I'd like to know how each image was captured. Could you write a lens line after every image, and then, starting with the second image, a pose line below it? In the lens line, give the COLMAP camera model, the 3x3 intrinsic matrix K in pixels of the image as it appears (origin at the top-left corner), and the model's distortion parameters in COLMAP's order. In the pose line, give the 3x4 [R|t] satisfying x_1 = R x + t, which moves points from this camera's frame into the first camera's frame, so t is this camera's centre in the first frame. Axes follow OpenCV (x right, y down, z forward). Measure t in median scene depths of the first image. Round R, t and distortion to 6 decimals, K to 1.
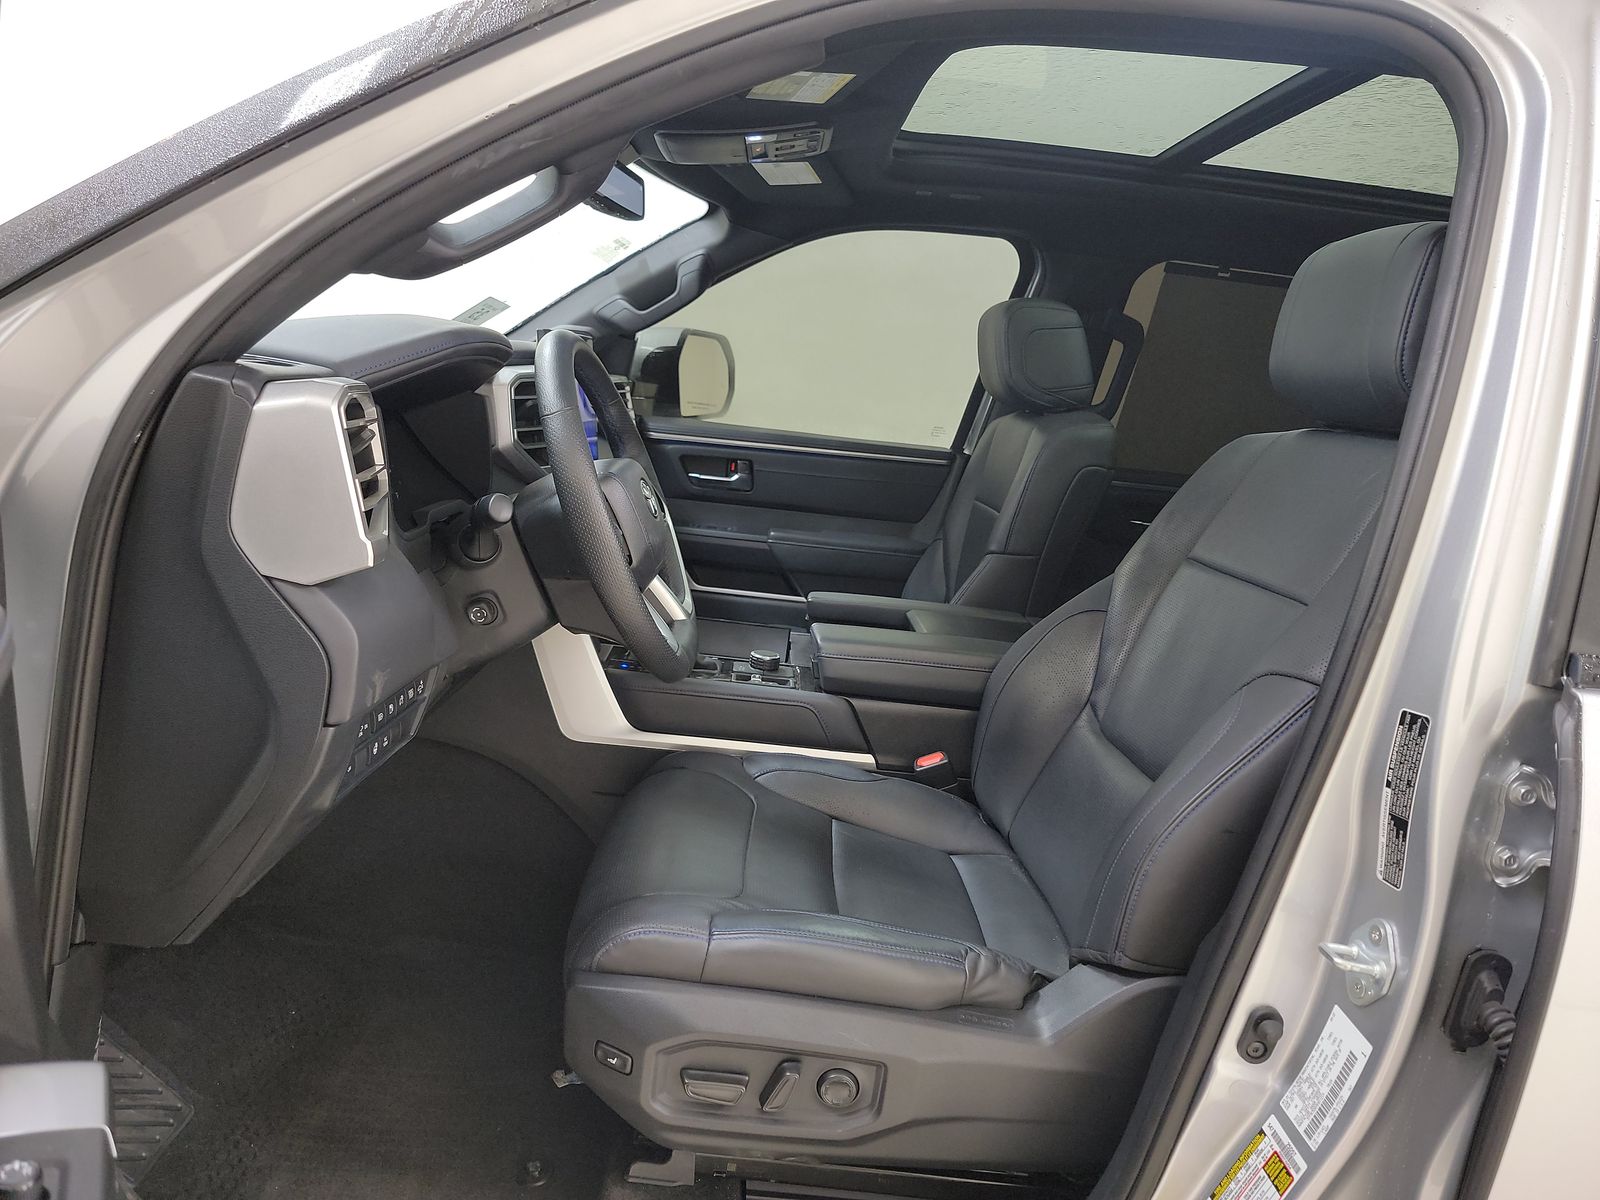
lens RADIAL K [[1120.5, 0, 802.9], [0, 1120.5, 619.9], [0, 0, 1]] dist [0.067238, -0.071300]
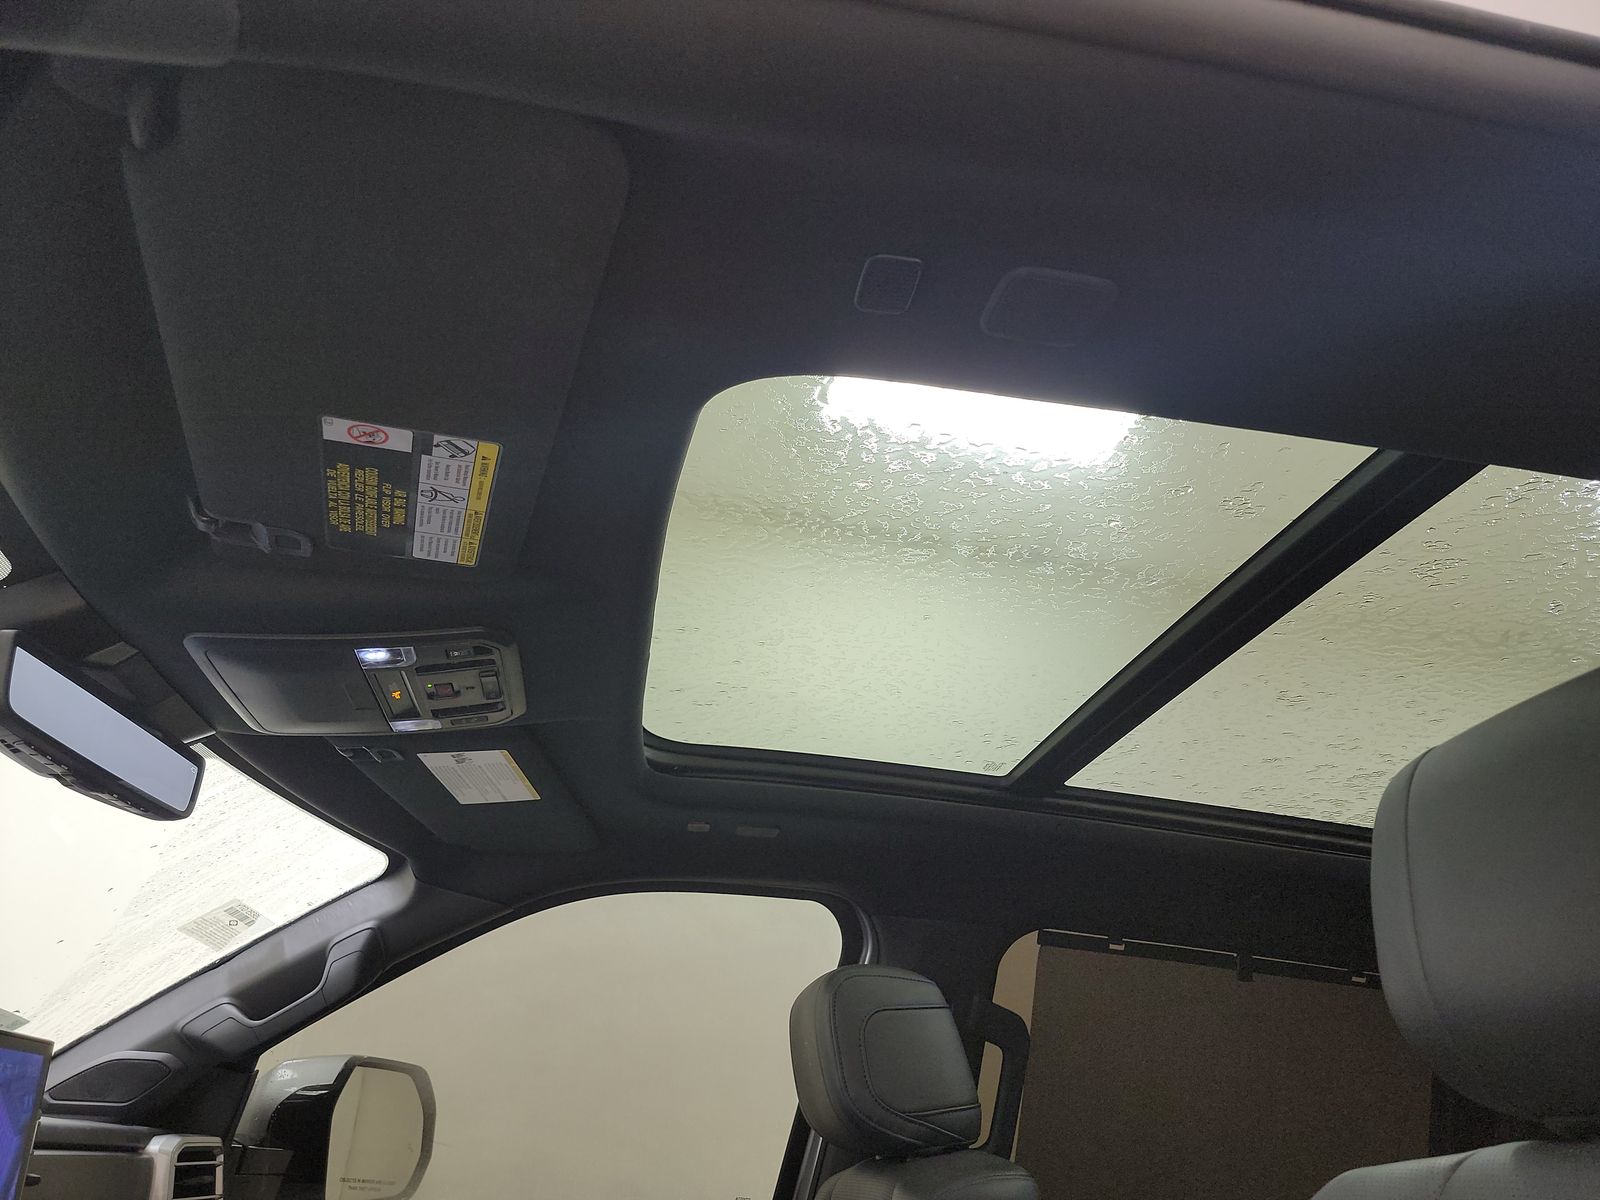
lens RADIAL K [[1114.7, 0, 799.8], [0, 1114.7, 625.9], [0, 0, 1]] dist [0.080722, -0.072344]
pose [[0.988379, 0.021653, 0.150460, 0.056043], [0.073492, 0.798370, -0.597666, -0.050227], [-0.133064, 0.601778, 0.787501, 0.333465]]
